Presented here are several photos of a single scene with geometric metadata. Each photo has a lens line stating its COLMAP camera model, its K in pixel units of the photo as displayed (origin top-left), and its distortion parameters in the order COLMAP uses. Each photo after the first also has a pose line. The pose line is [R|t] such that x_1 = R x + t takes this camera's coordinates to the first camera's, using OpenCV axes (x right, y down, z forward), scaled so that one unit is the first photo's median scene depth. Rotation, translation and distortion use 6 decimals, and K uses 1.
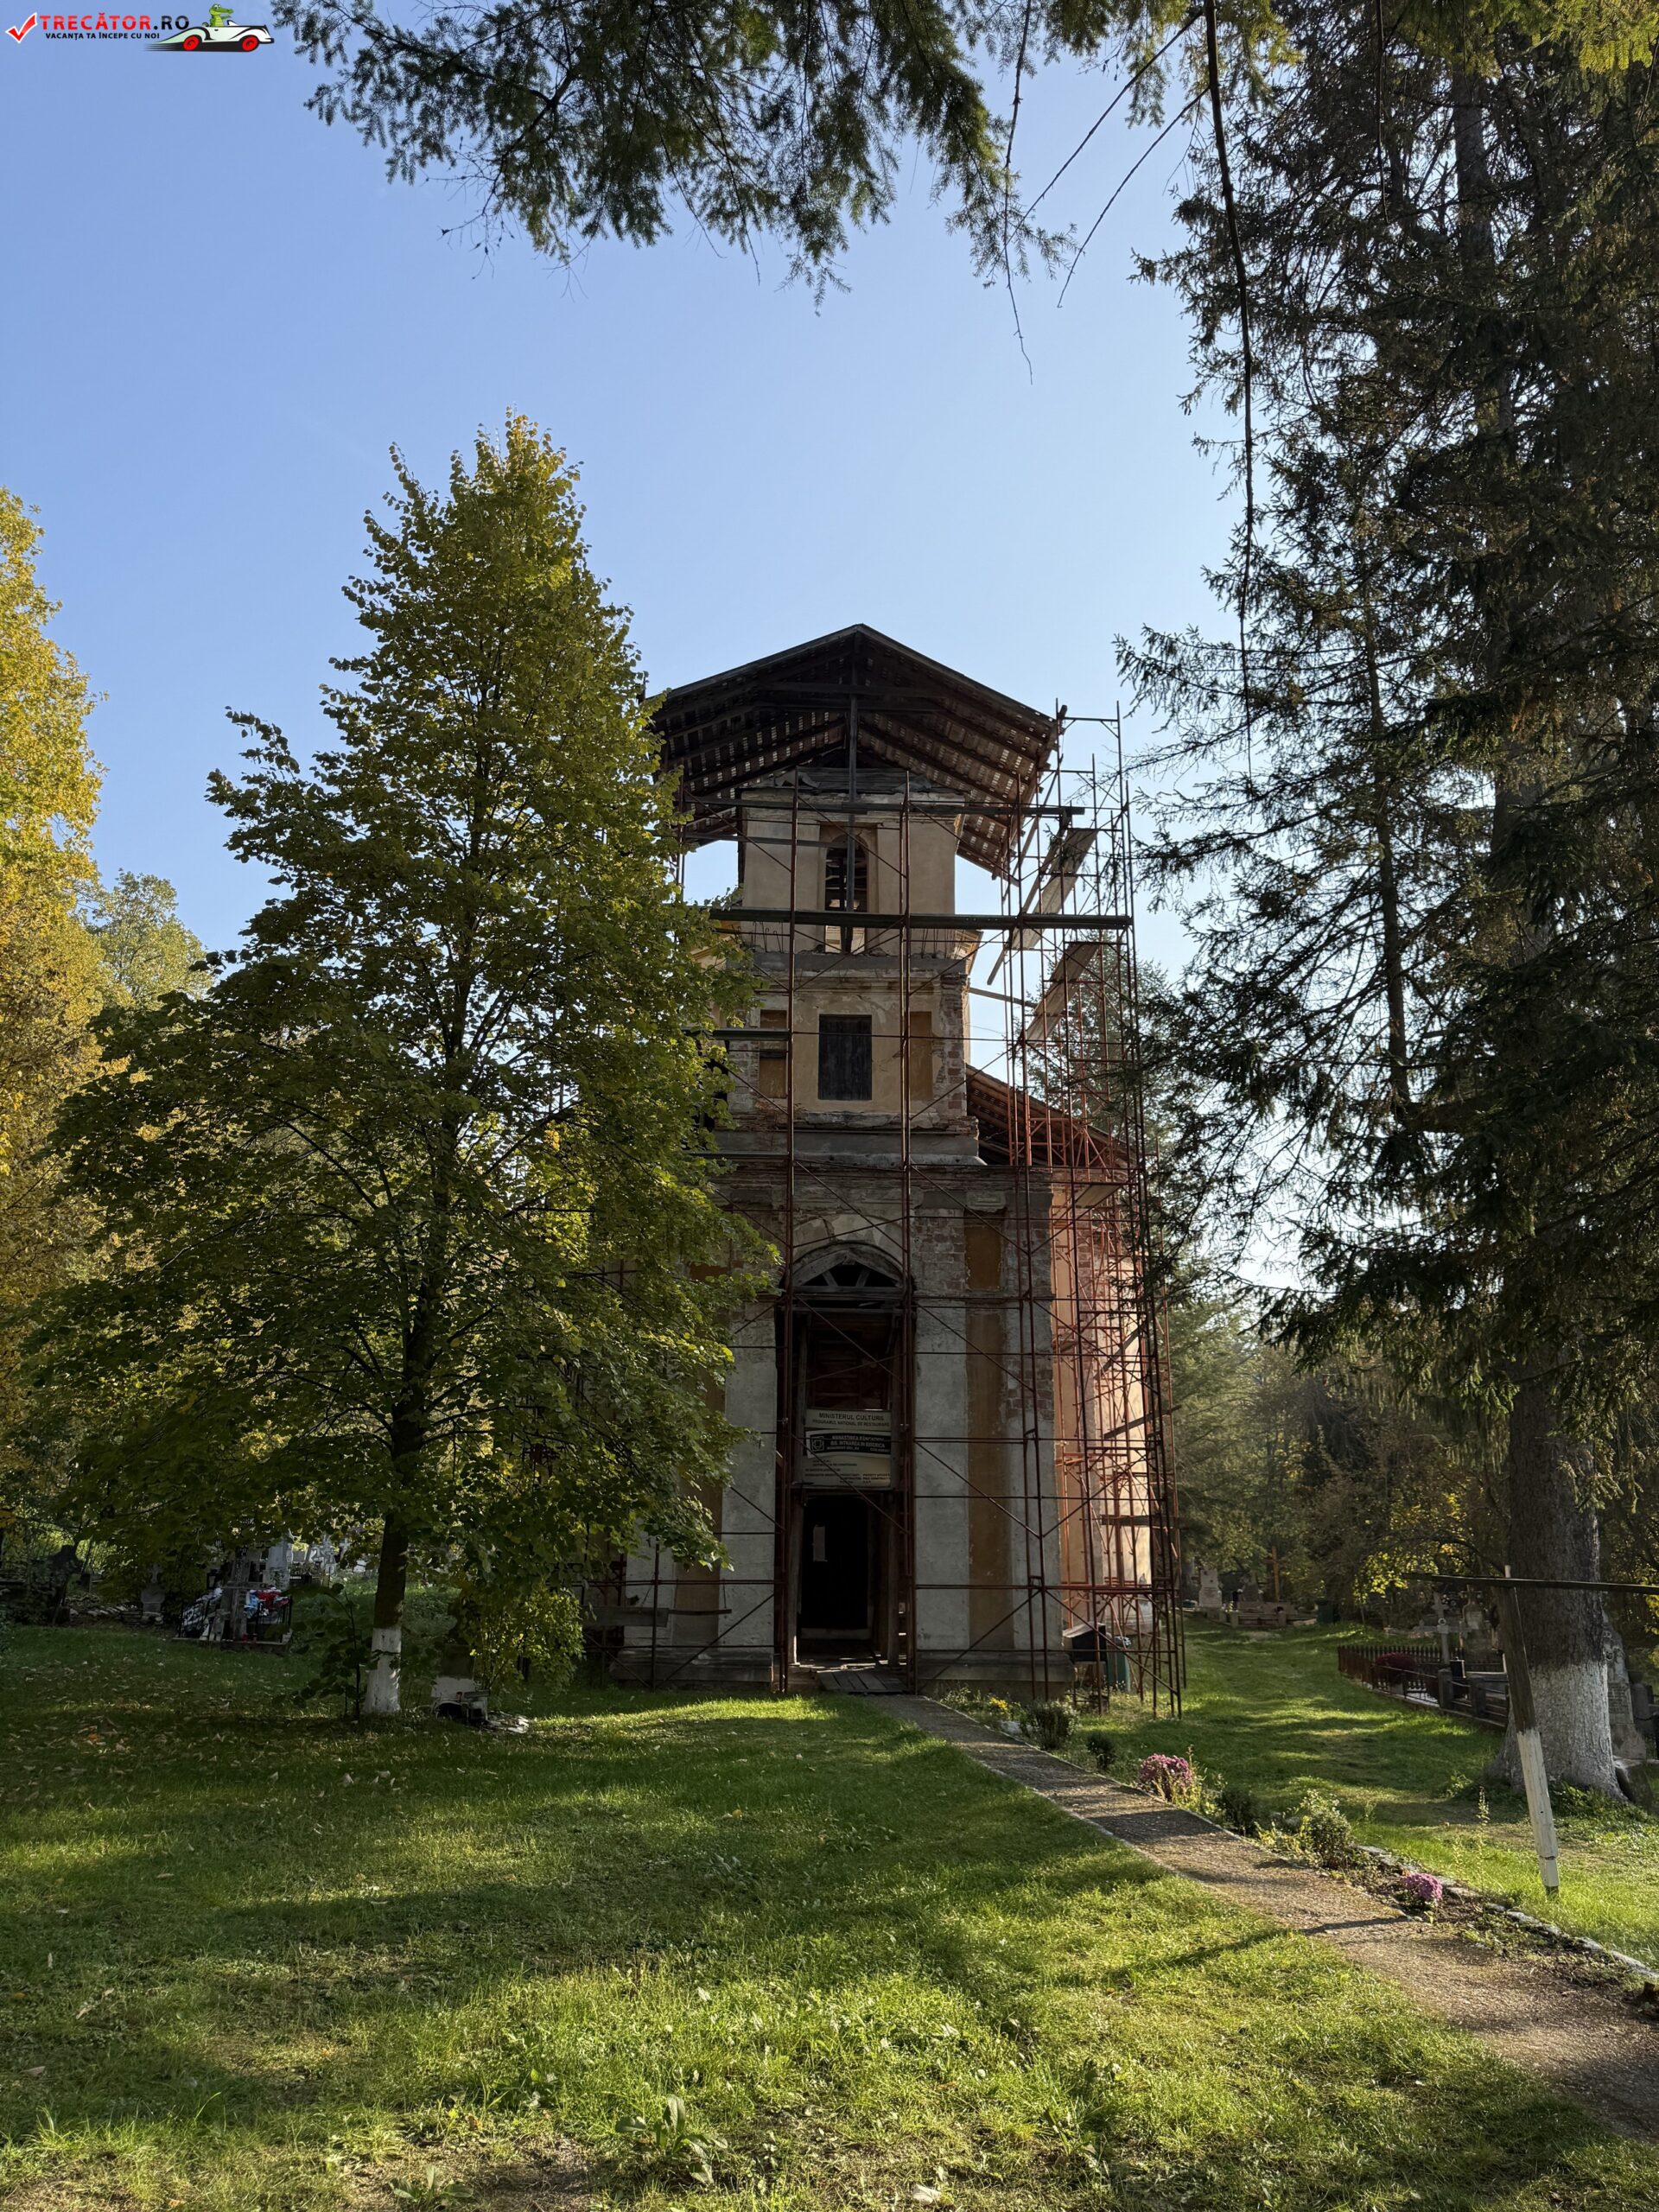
lens RADIAL K [[1559.3, 0, 829.5], [0, 1559.3, 1106.0], [0, 0, 1]] dist [0.035545, 0.000350]
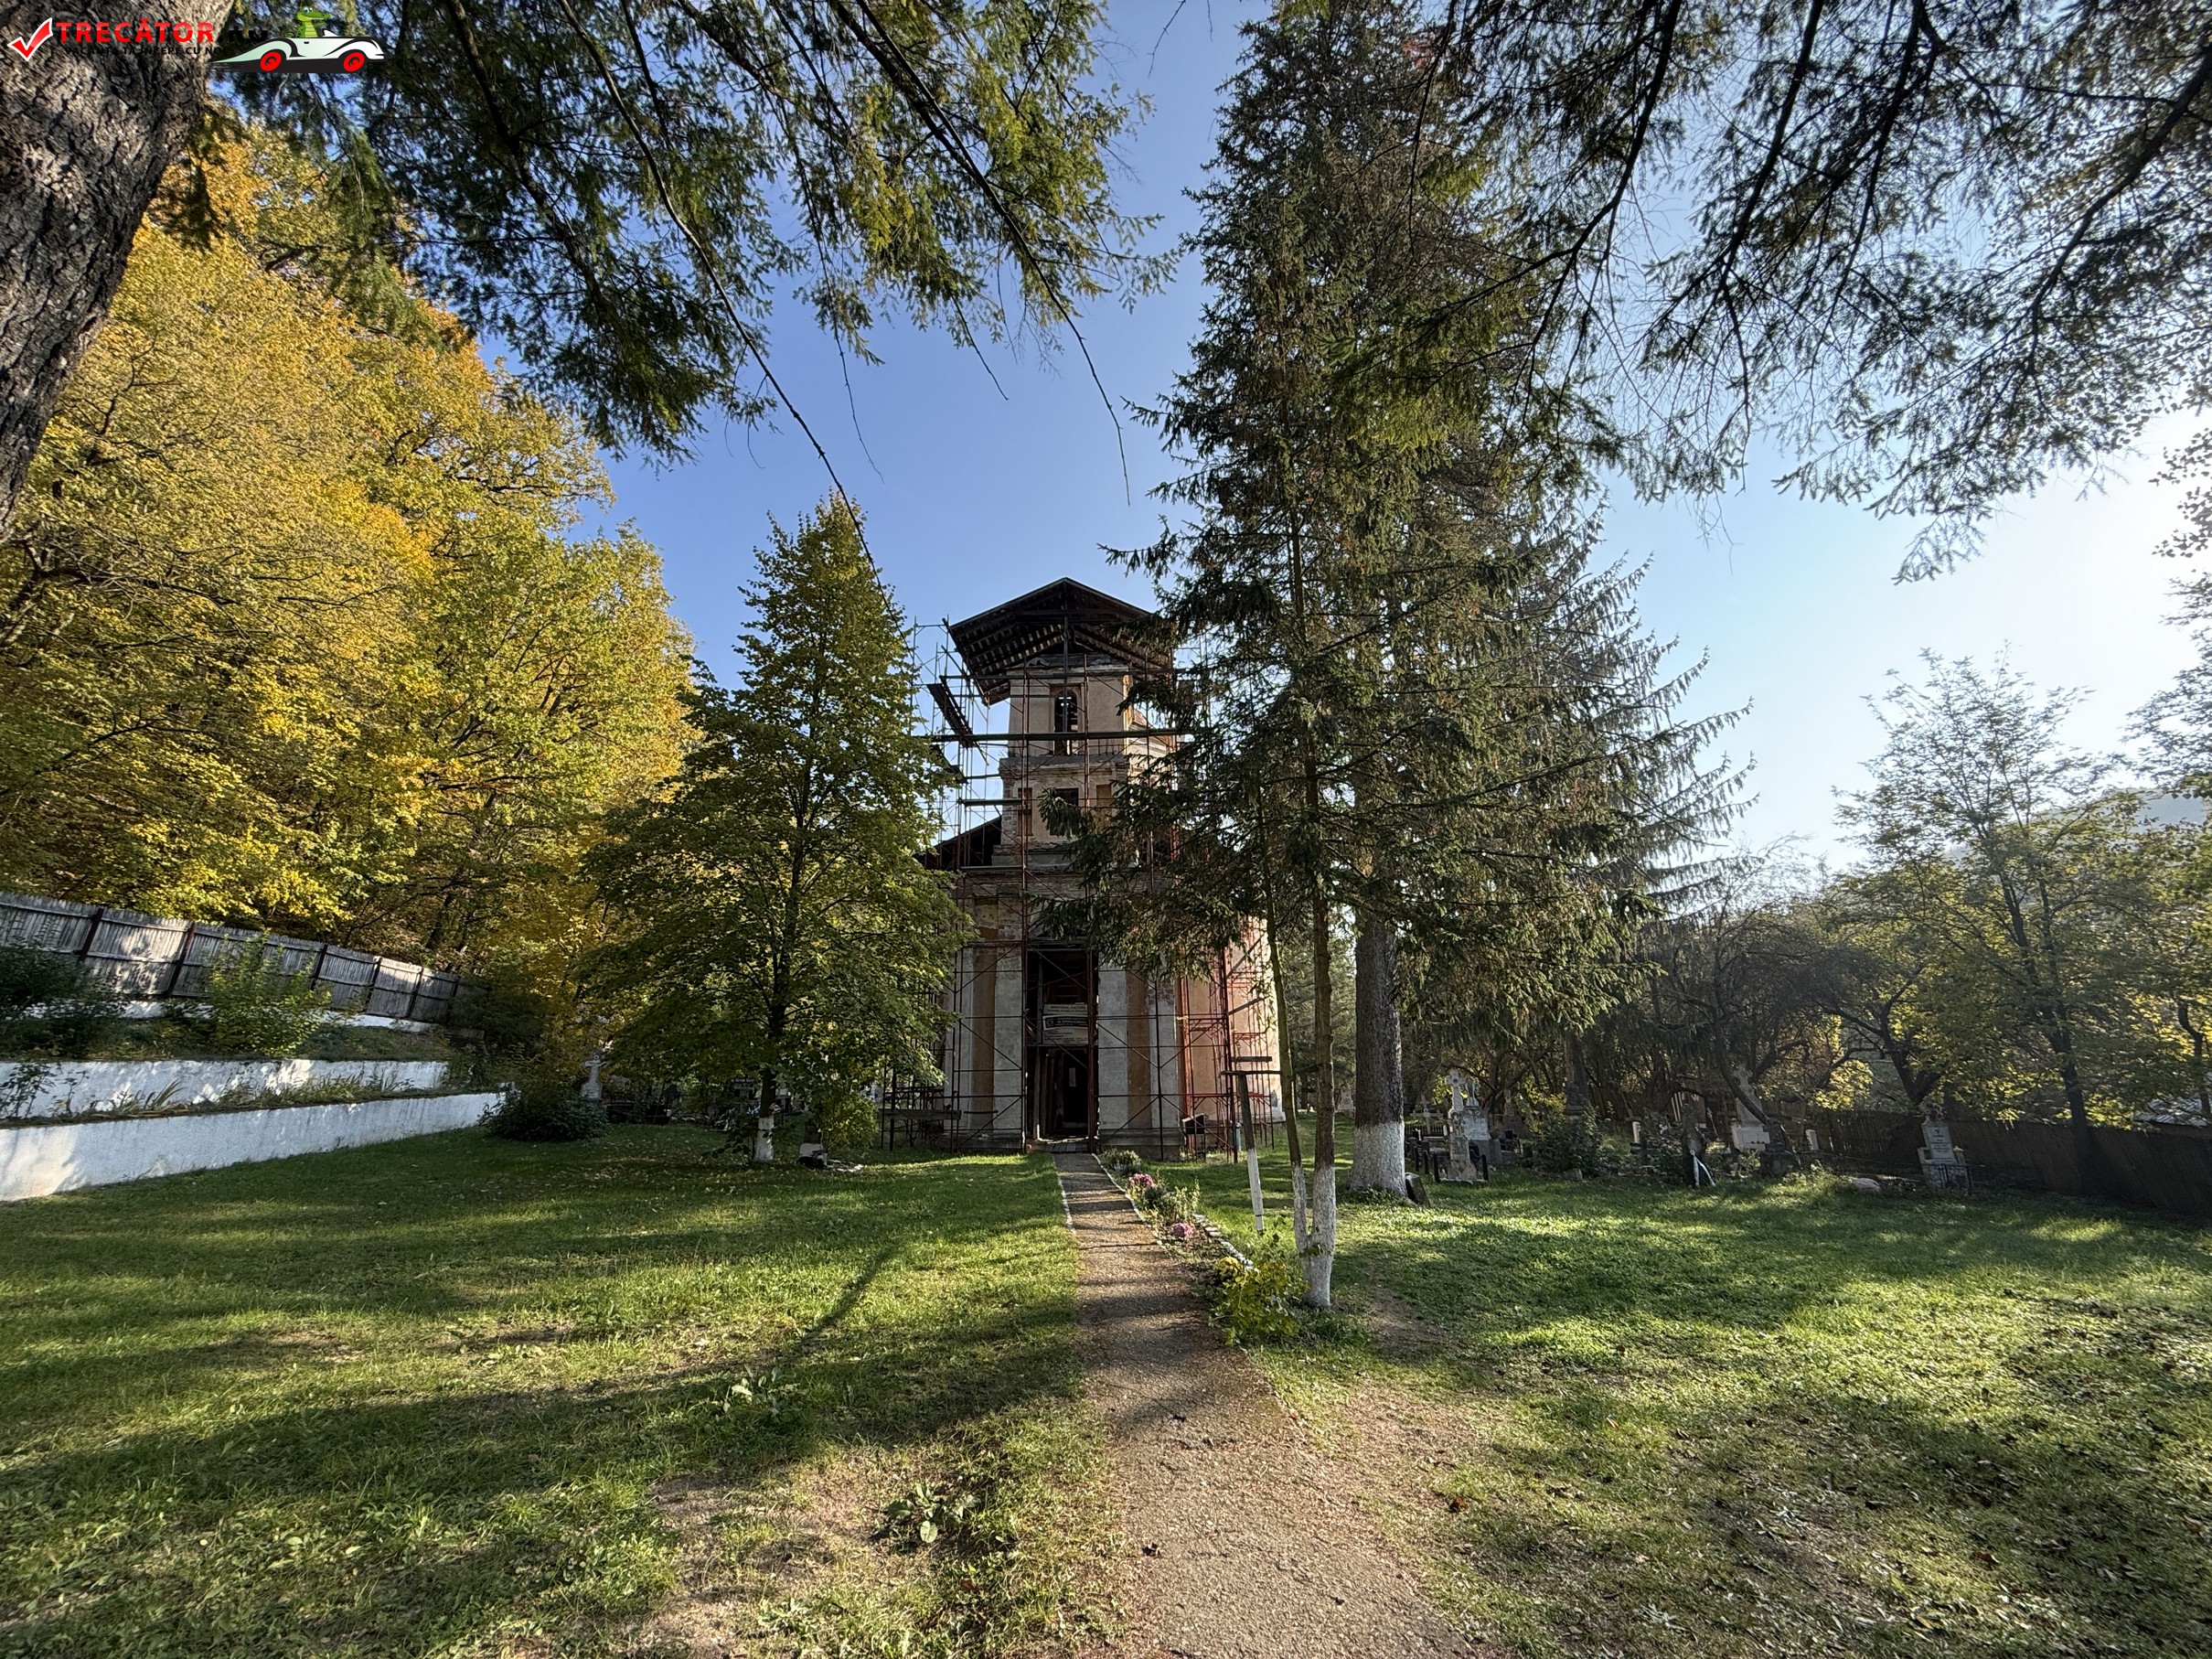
lens RADIAL K [[886.6, 0, 1106.0], [0, 886.6, 829.5], [0, 0, 1]] dist [0.000375, 0.000014]
pose [[0.994528, -0.048180, -0.092692, 0.201236], [0.047402, 0.998820, -0.010578, 0.004563], [0.093092, 0.006127, 0.995639, -0.048126]]
